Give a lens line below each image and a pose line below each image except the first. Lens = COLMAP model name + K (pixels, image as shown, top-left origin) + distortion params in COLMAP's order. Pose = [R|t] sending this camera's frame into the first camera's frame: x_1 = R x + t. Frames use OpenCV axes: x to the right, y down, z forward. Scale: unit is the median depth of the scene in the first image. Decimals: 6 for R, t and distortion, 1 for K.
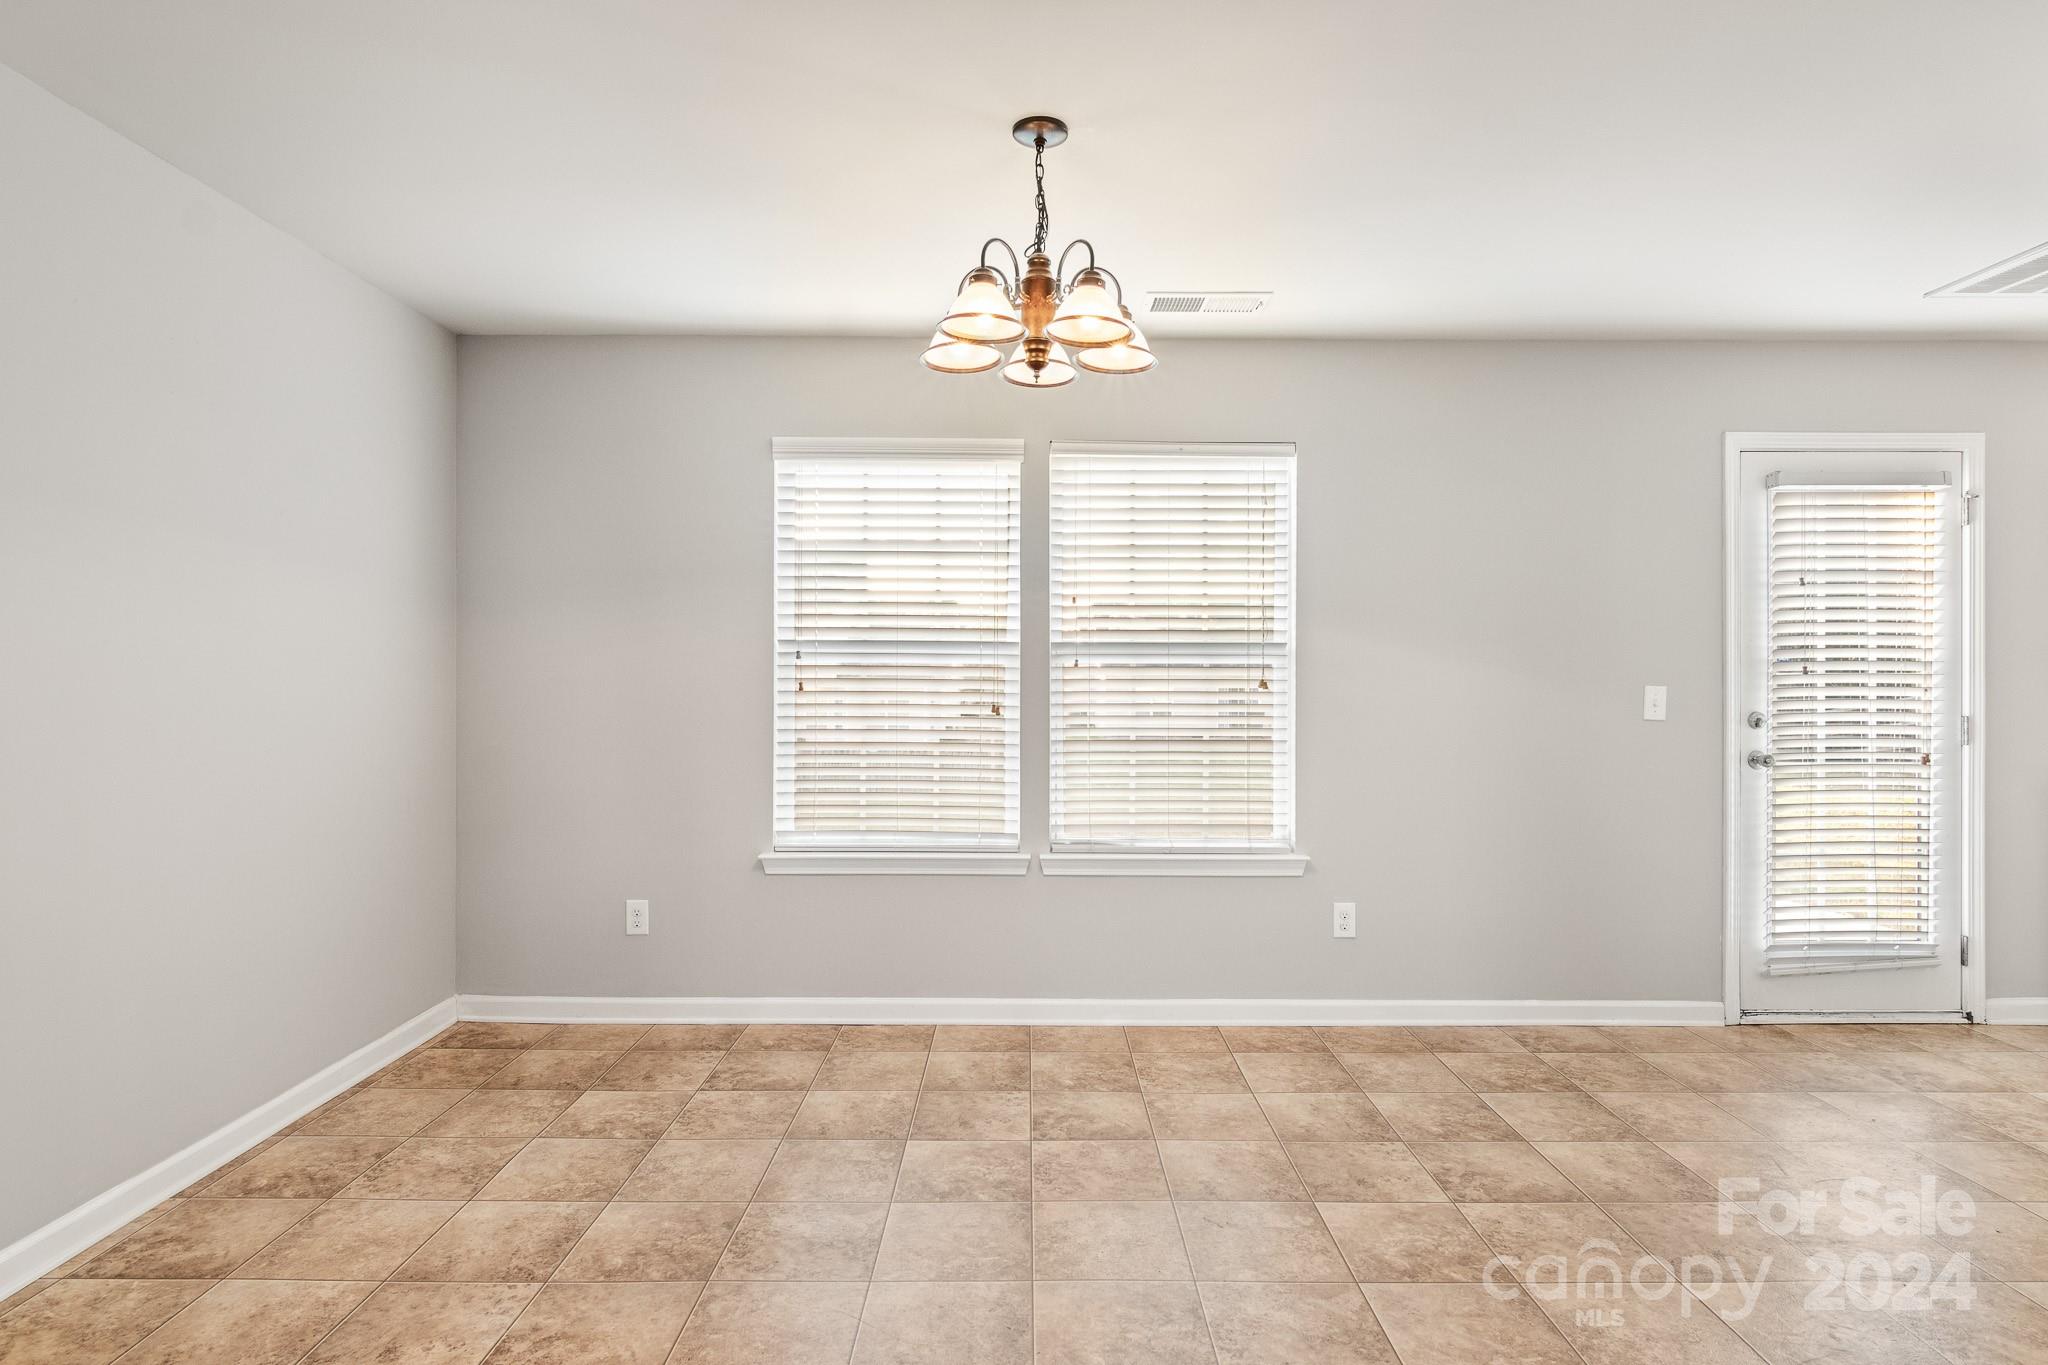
lens RADIAL K [[1085.1, 0, 1026.4], [0, 1085.1, 659.7], [0, 0, 1]] dist [-0.002767, -0.000200]
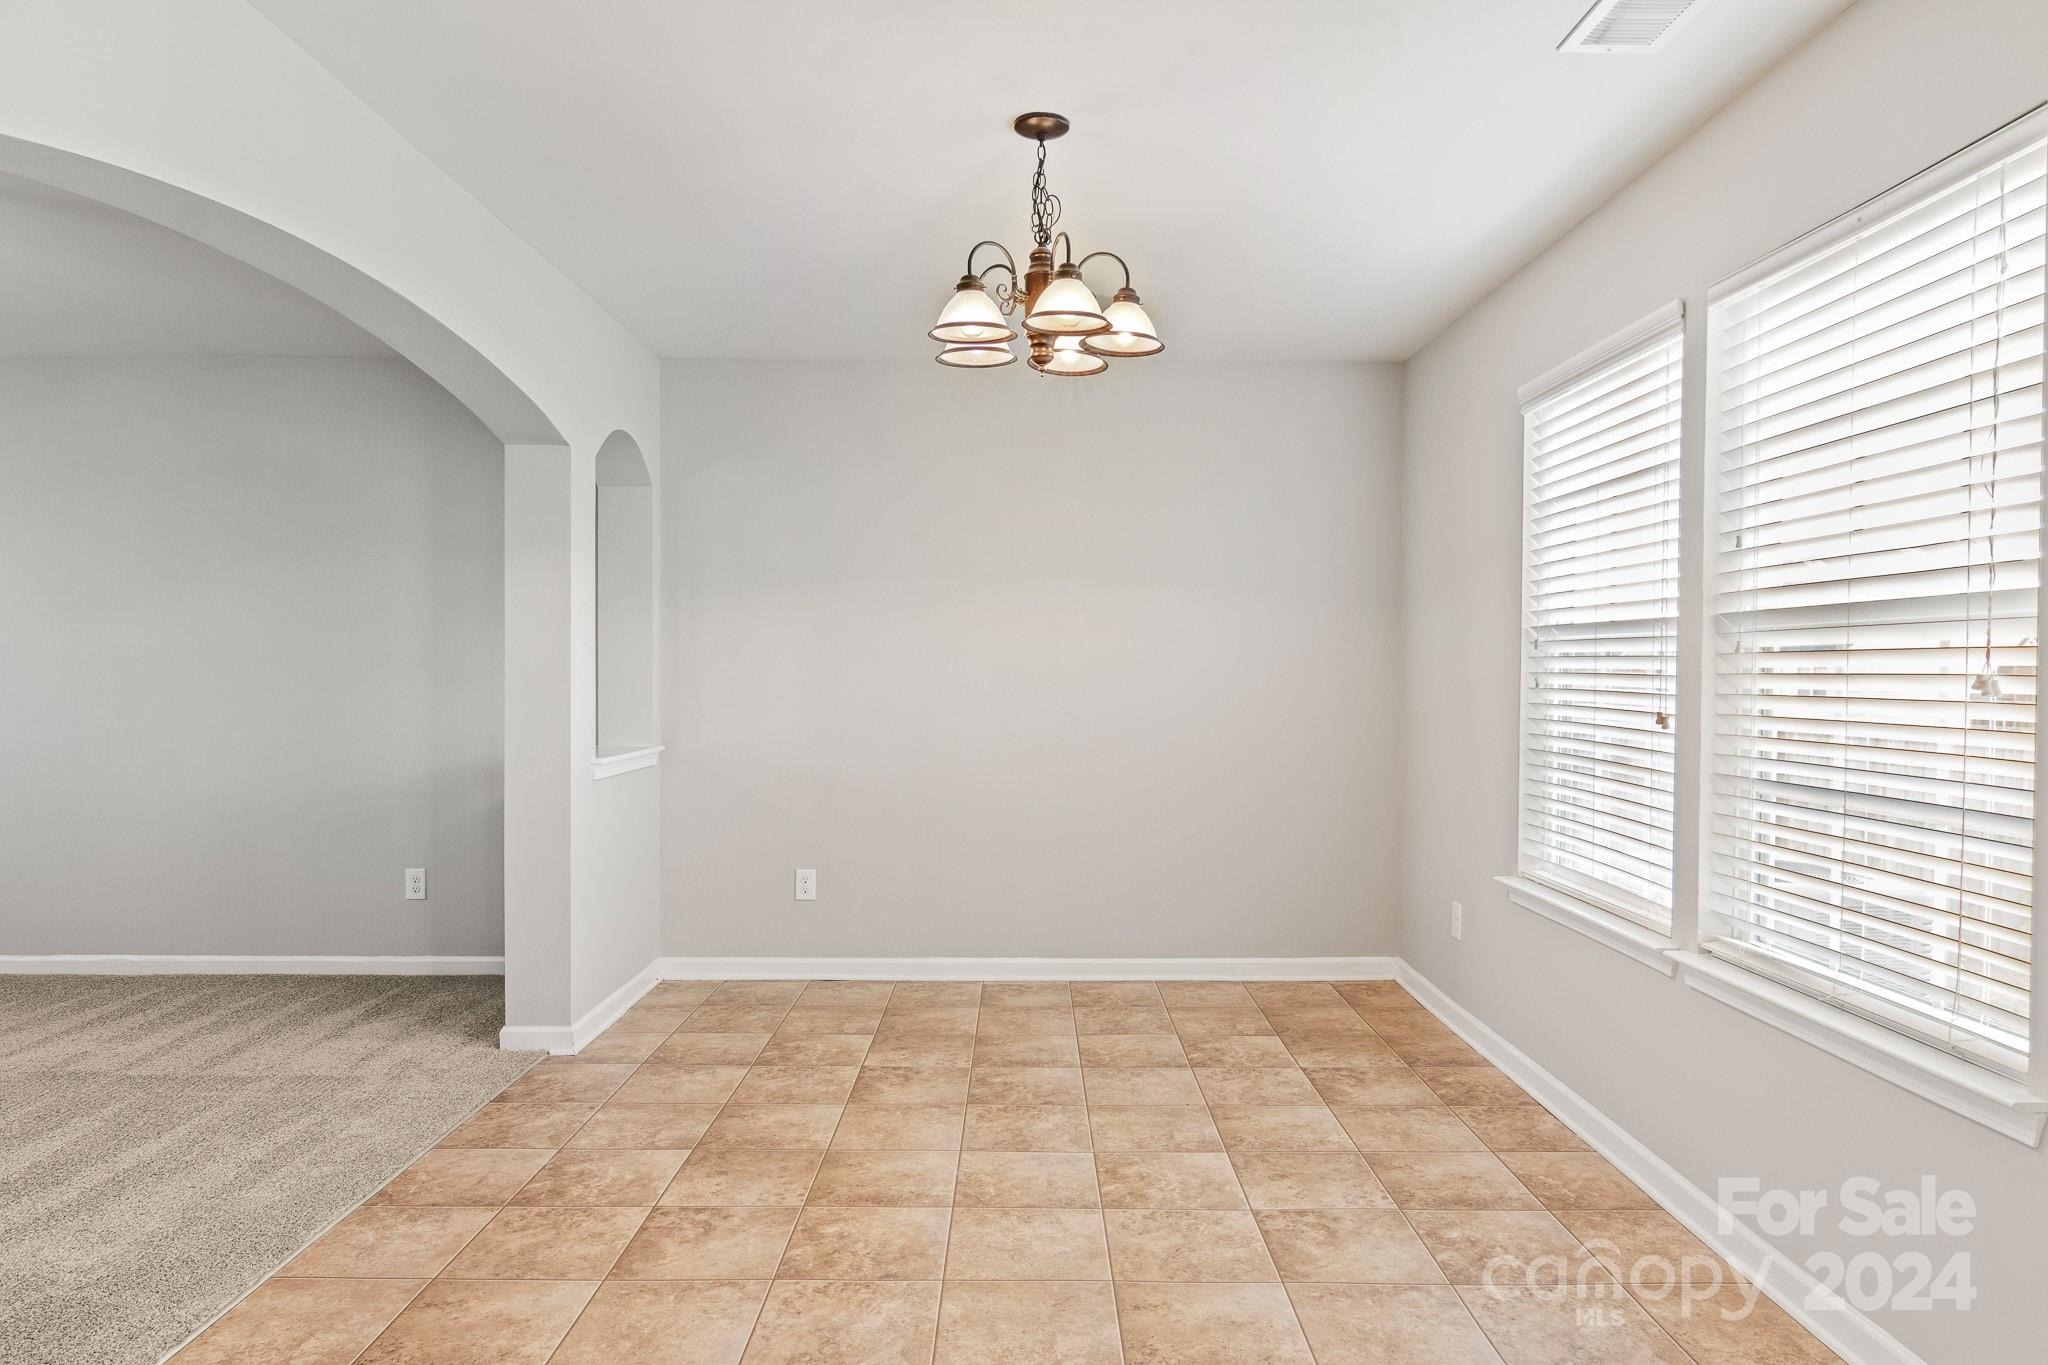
lens RADIAL K [[1224.6, 0, 1033.8], [0, 1224.6, 669.9], [0, 0, 1]] dist [-0.004228, -0.000116]
pose [[0.002897, -0.001871, -0.999994, 0.829102], [0.011669, 0.999930, -0.001837, 0.014601], [0.999928, -0.011664, 0.002919, 0.710451]]
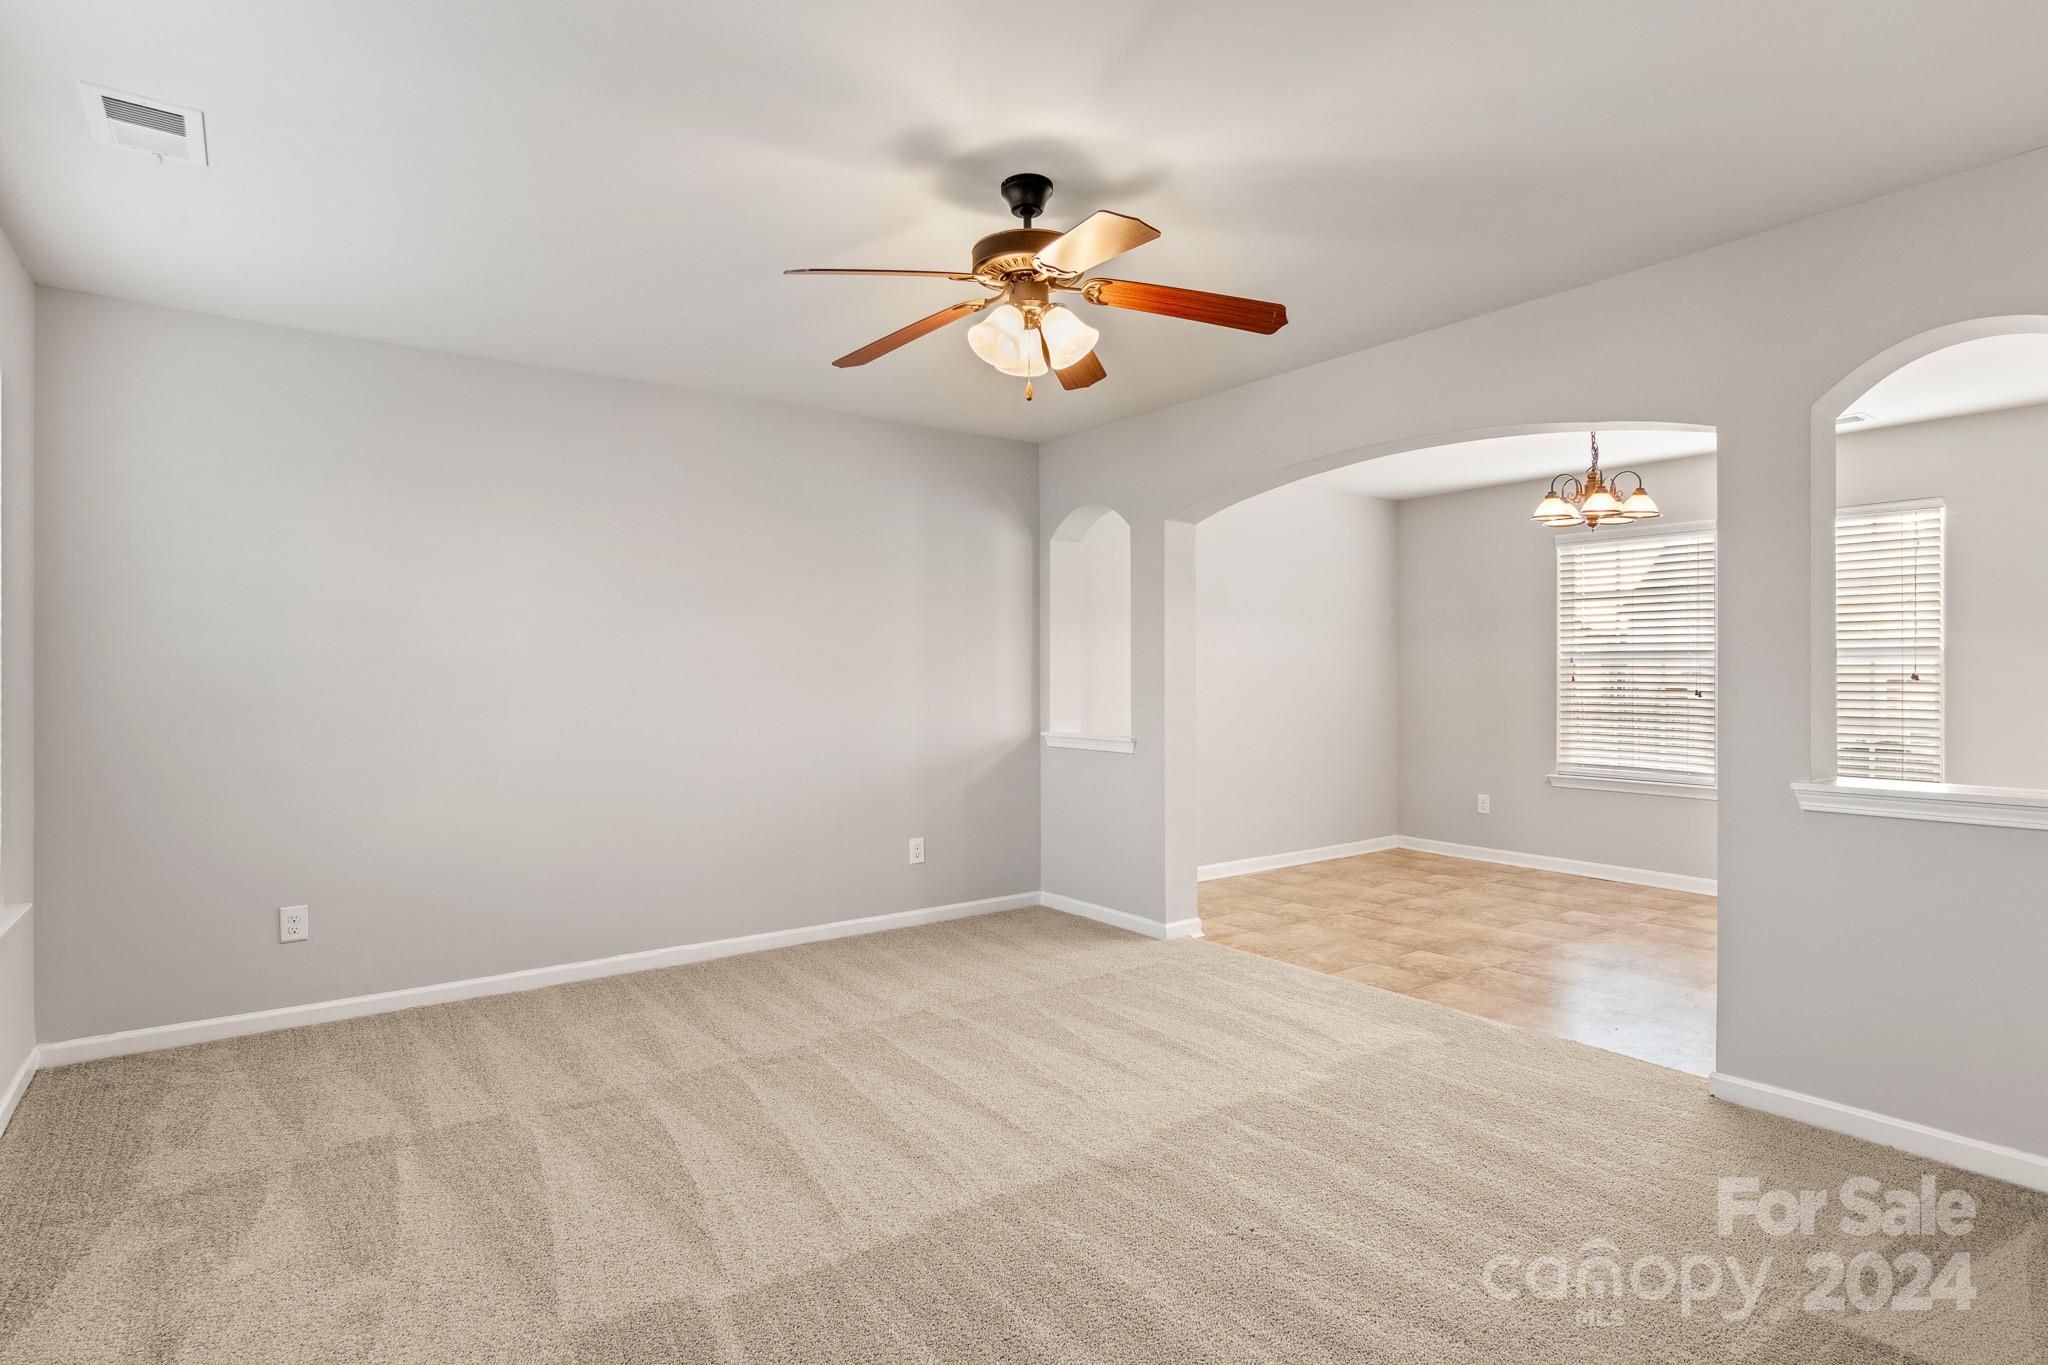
lens RADIAL K [[1057.1, 0, 1033.4], [0, 1057.1, 664.0], [0, 0, 1]] dist [0.000914, -0.000283]
pose [[0.597703, -0.010390, -0.801650, 0.721023], [0.015549, 0.999878, -0.001366, -0.010957], [0.801567, -0.011649, 0.597792, -0.783553]]
